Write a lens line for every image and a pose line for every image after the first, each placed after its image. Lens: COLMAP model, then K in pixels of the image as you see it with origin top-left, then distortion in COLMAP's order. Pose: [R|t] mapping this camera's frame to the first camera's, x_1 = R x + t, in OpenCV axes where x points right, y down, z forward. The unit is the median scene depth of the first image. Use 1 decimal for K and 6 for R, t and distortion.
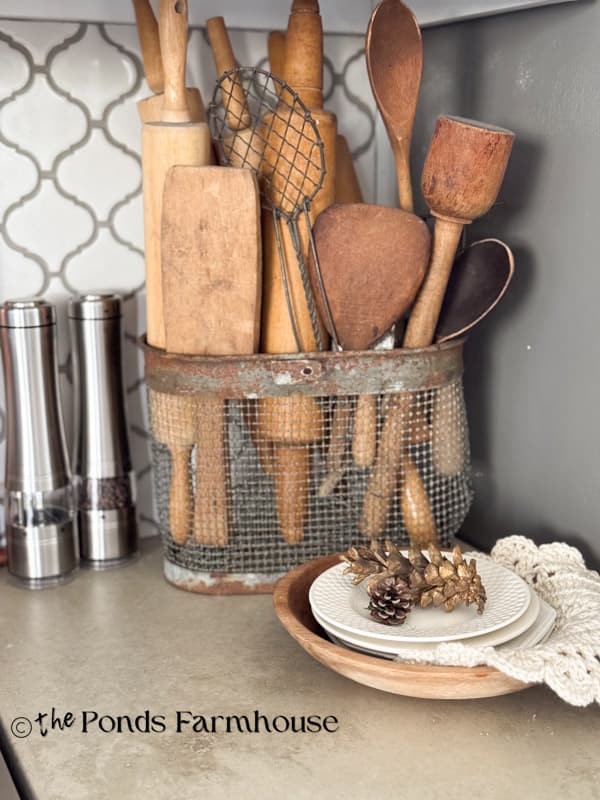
lens RADIAL K [[1129.1, 0, 300.0], [0, 1129.1, 400.0], [0, 0, 1]] dist [0.147831, -0.118517]
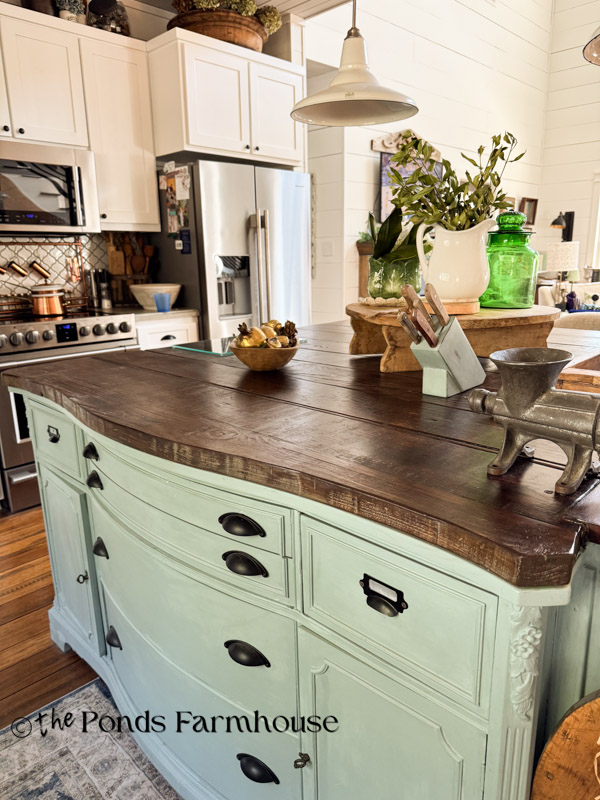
lens RADIAL K [[572.2, 0, 300.0], [0, 572.2, 400.0], [0, 0, 1]] dist [0.005146, -0.011931]
pose [[0.937068, -0.097517, 0.335252, -0.320760], [0.088672, 0.995191, 0.041629, 0.781892], [-0.337699, -0.009282, 0.941208, -3.231270]]
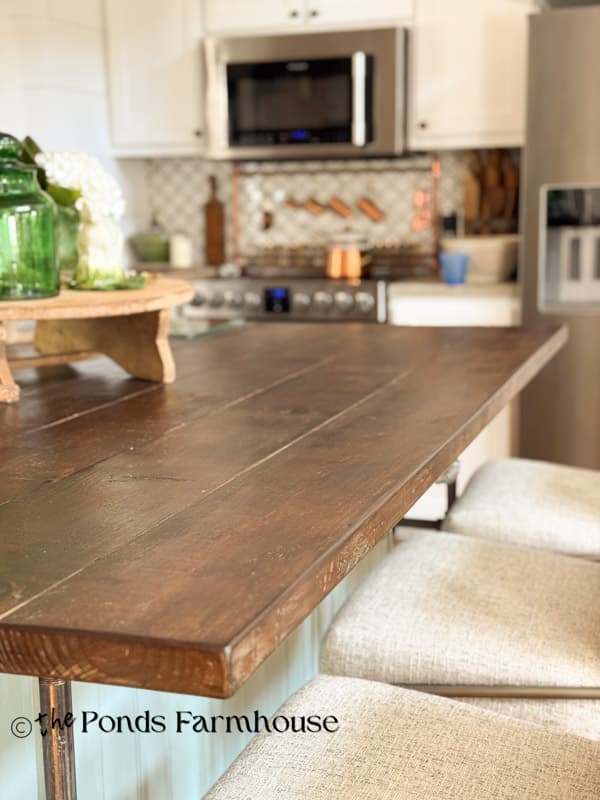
lens RADIAL K [[1129.1, 0, 300.0], [0, 1129.1, 400.0], [0, 0, 1]] dist [0.147831, -0.118517]
pose [[0.714439, 0.119824, -0.689361, 2.789500], [-0.139697, 0.989819, 0.027270, 0.675545], [0.685610, 0.076819, 0.723904, -2.877321]]
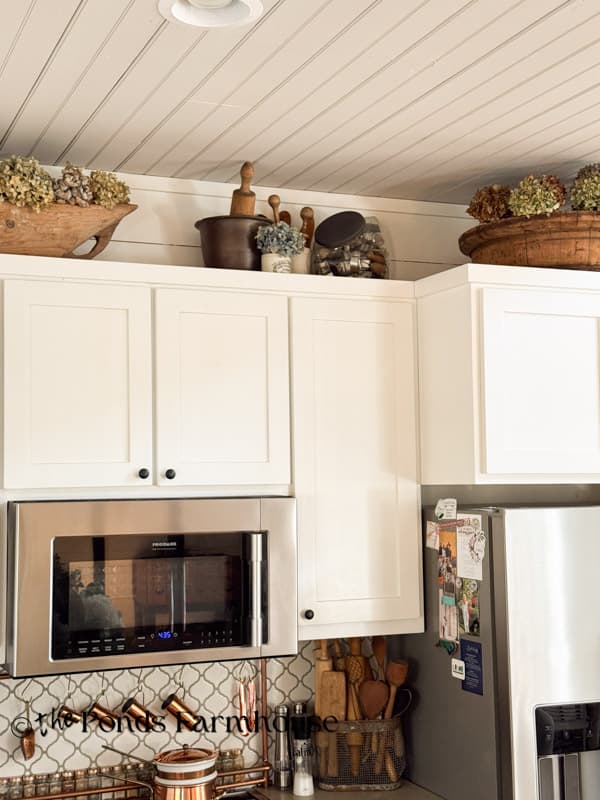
lens RADIAL K [[1129.1, 0, 300.0], [0, 1129.1, 400.0], [0, 0, 1]] dist [0.147831, -0.118517]
pose [[0.999416, -0.011974, -0.032005, -0.054319], [0.002596, 0.960493, -0.278292, -0.008694], [0.034073, 0.278046, 0.959963, -2.979068]]
